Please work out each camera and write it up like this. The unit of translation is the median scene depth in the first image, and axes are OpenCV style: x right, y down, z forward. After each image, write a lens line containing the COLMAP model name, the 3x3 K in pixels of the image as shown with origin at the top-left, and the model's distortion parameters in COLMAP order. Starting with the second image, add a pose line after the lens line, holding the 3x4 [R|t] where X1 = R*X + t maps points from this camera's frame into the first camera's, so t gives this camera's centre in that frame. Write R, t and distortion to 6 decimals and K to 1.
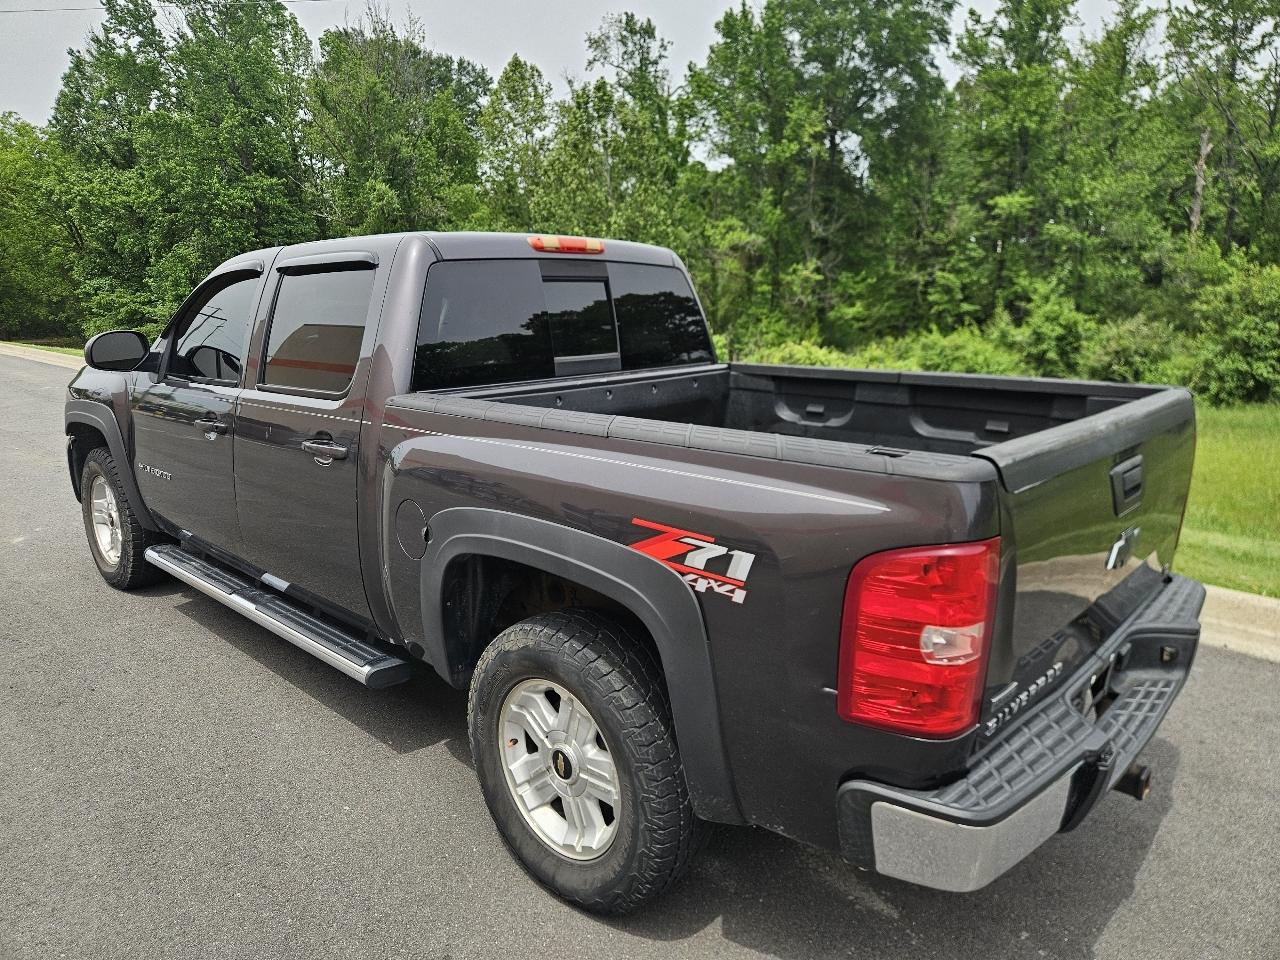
lens RADIAL K [[859.2, 0, 613.6], [0, 859.2, 480.7], [0, 0, 1]] dist [0.061386, -0.048935]
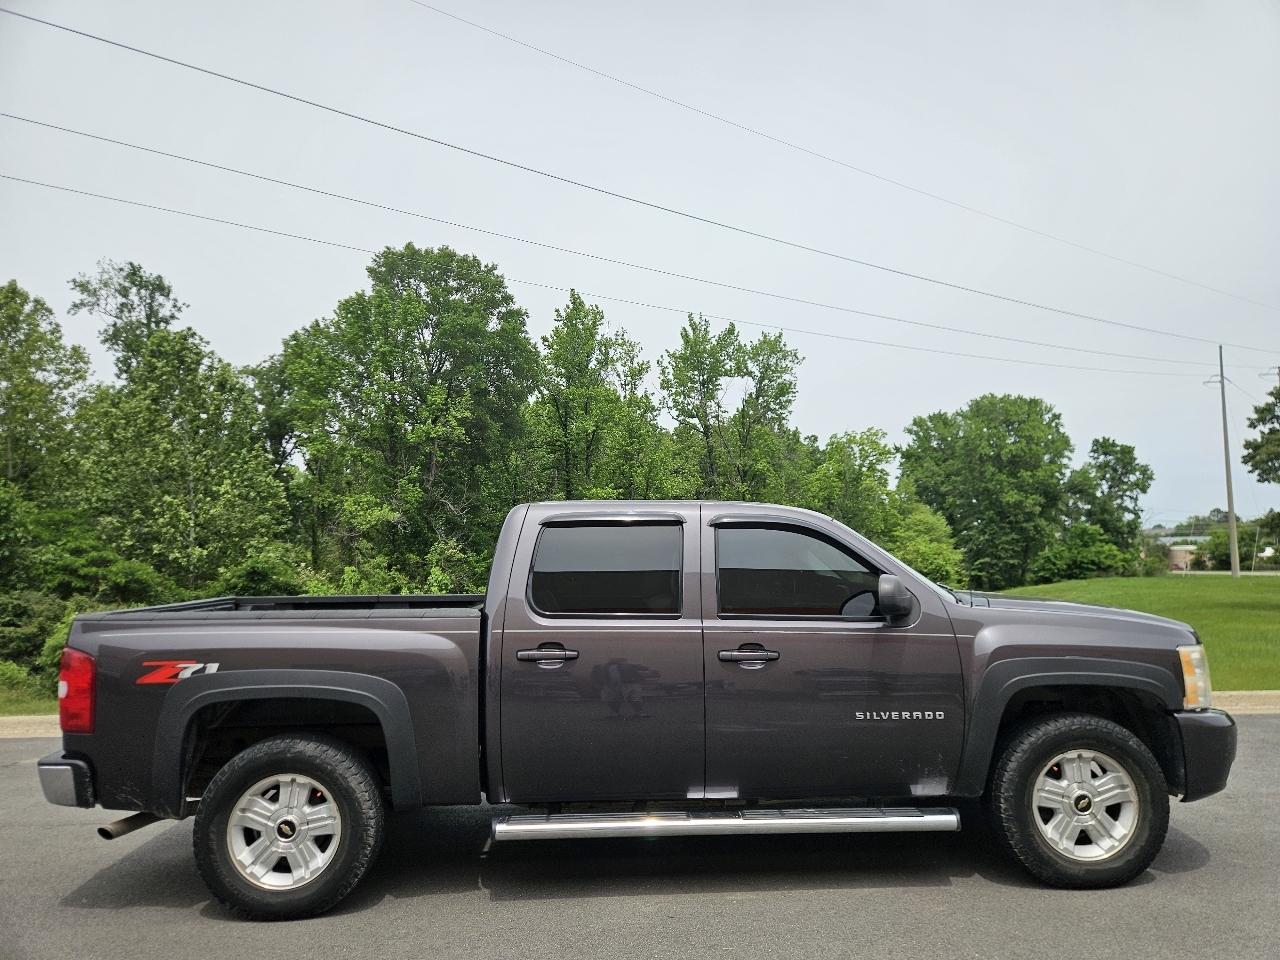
lens RADIAL K [[859.2, 0, 649.3], [0, 859.2, 495.5], [0, 0, 1]] dist [0.061386, -0.048935]
pose [[0.713537, 0.044024, 0.699233, -0.346764], [0.170948, 0.956920, -0.234694, -0.049139], [-0.679442, 0.286995, 0.675272, 0.228472]]
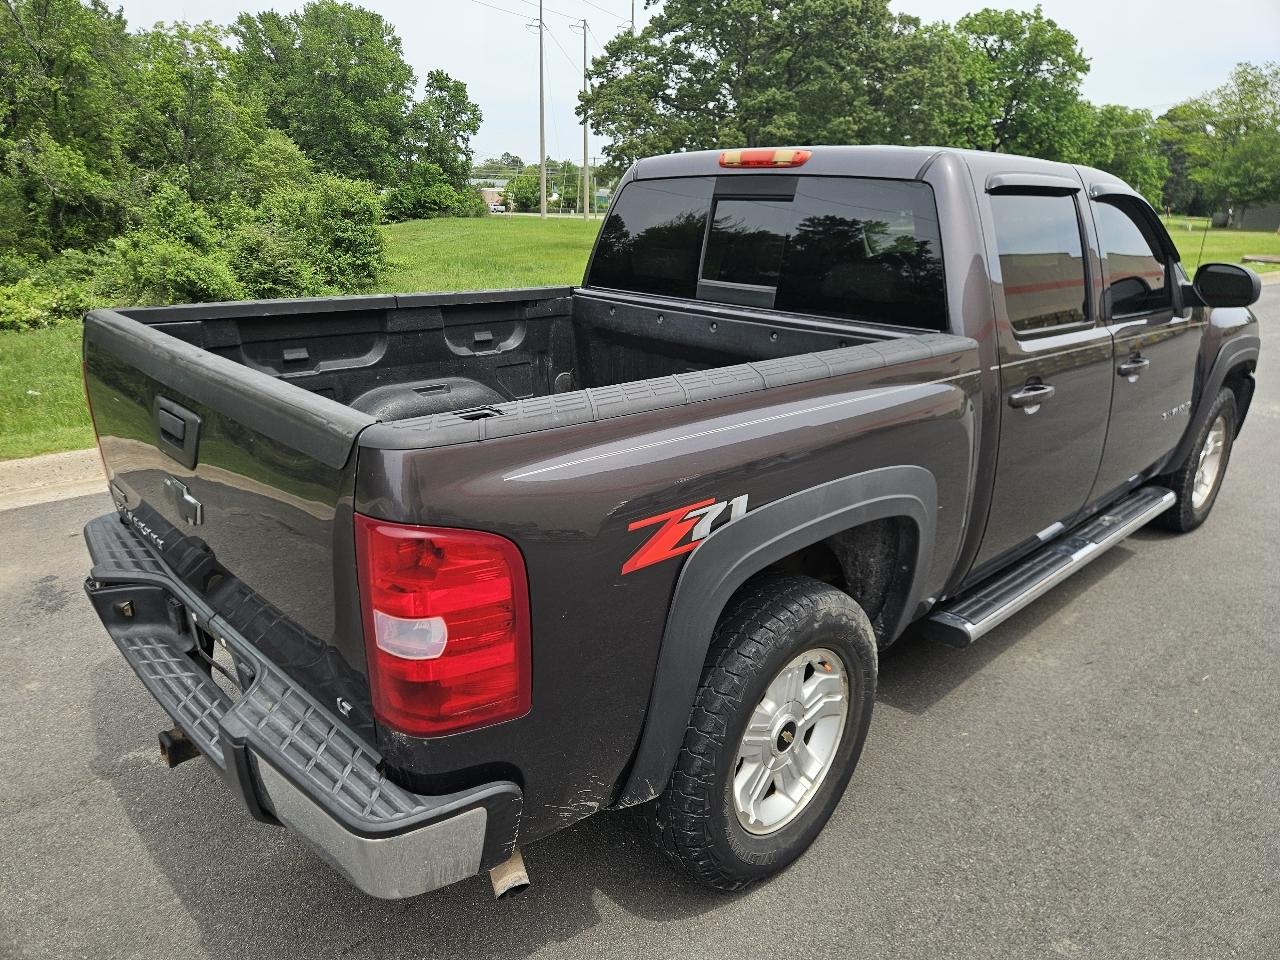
lens RADIAL K [[859.2, 0, 631.2], [0, 859.2, 467.4], [0, 0, 1]] dist [0.061386, -0.048935]
pose [[0.069670, -0.294154, 0.953215, -0.352095], [0.205838, 0.939214, 0.274788, -0.081772], [-0.976103, 0.177063, 0.125983, 0.355796]]
